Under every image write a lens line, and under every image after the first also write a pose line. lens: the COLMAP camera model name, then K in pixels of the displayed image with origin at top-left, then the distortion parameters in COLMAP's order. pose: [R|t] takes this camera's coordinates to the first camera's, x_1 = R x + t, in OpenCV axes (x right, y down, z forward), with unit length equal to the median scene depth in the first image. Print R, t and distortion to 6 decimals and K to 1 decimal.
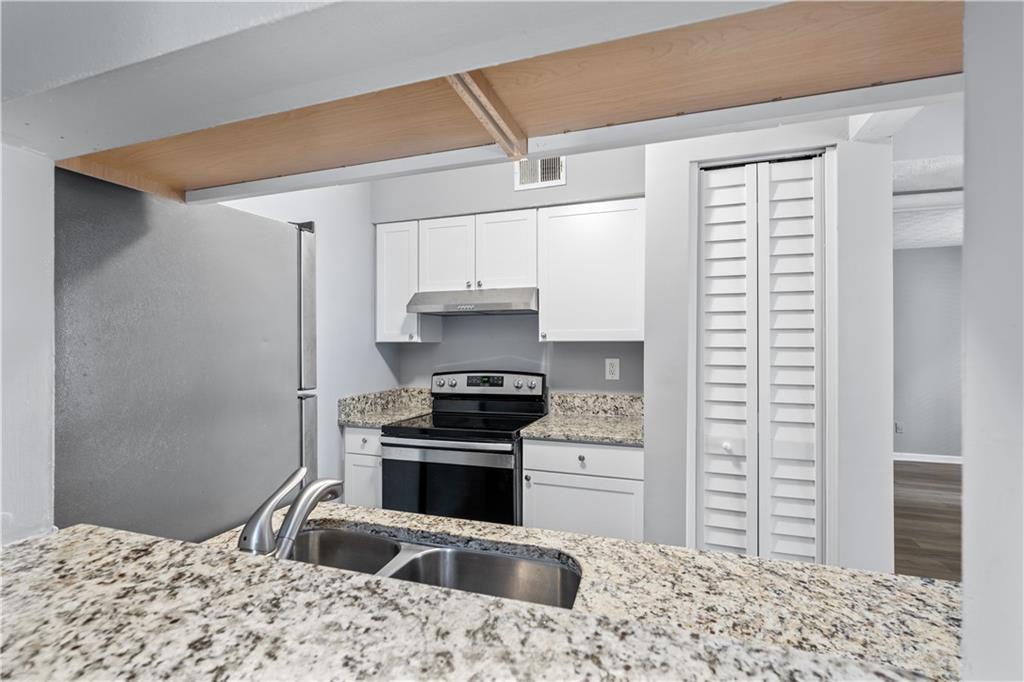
lens RADIAL K [[463.8, 0, 510.5], [0, 463.8, 337.8], [0, 0, 1]] dist [-0.012218, 0.006835]
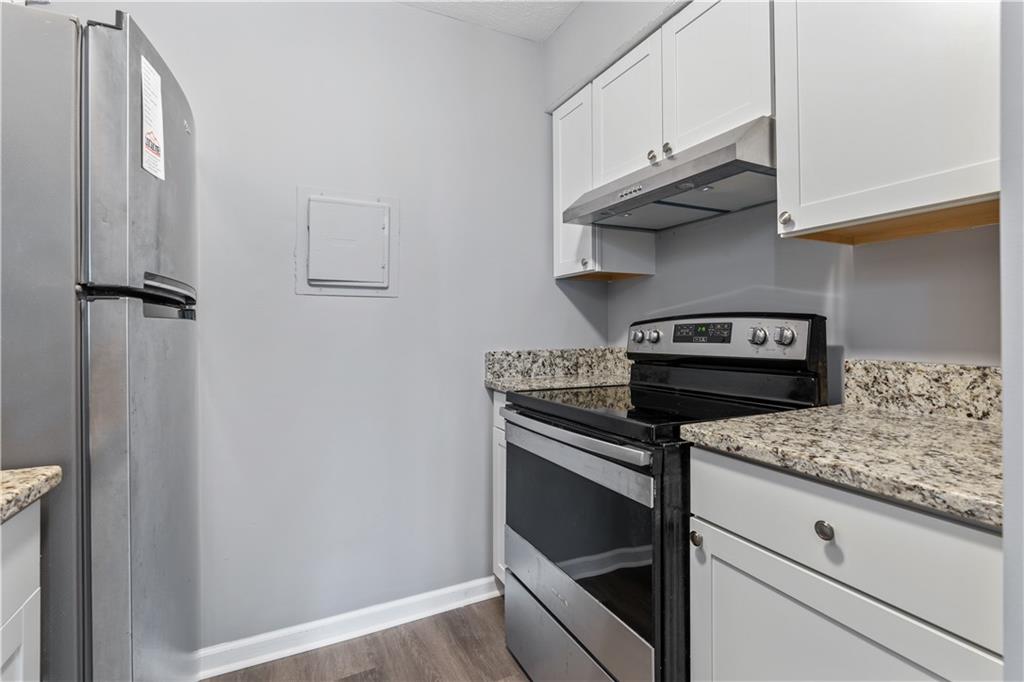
lens RADIAL K [[472.6, 0, 519.2], [0, 472.6, 323.5], [0, 0, 1]] dist [-0.002335, 0.000350]
pose [[0.713985, -0.011083, -0.700074, 0.186605], [0.013581, 0.999906, -0.001979, 0.083678], [0.700030, -0.008095, 0.714068, 0.471200]]
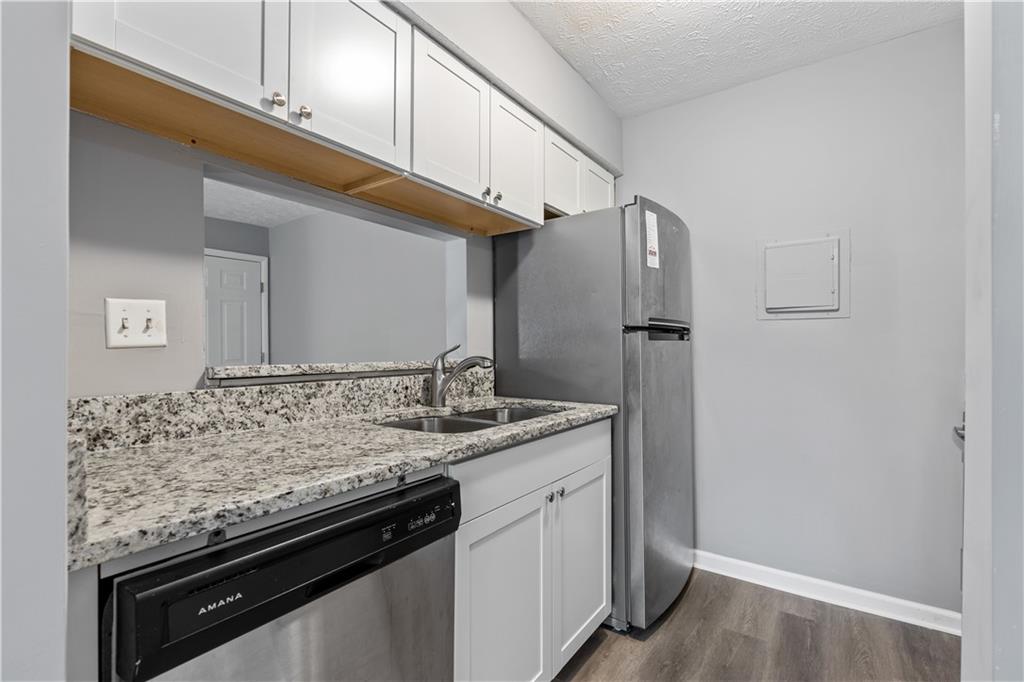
lens RADIAL K [[463.8, 0, 510.5], [0, 463.8, 337.8], [0, 0, 1]] dist [-0.012218, 0.006835]
pose [[-0.288877, -0.018664, -0.957184, 0.456755], [0.016741, 0.999559, -0.024542, 0.083889], [0.957220, -0.023114, -0.288437, 0.527485]]
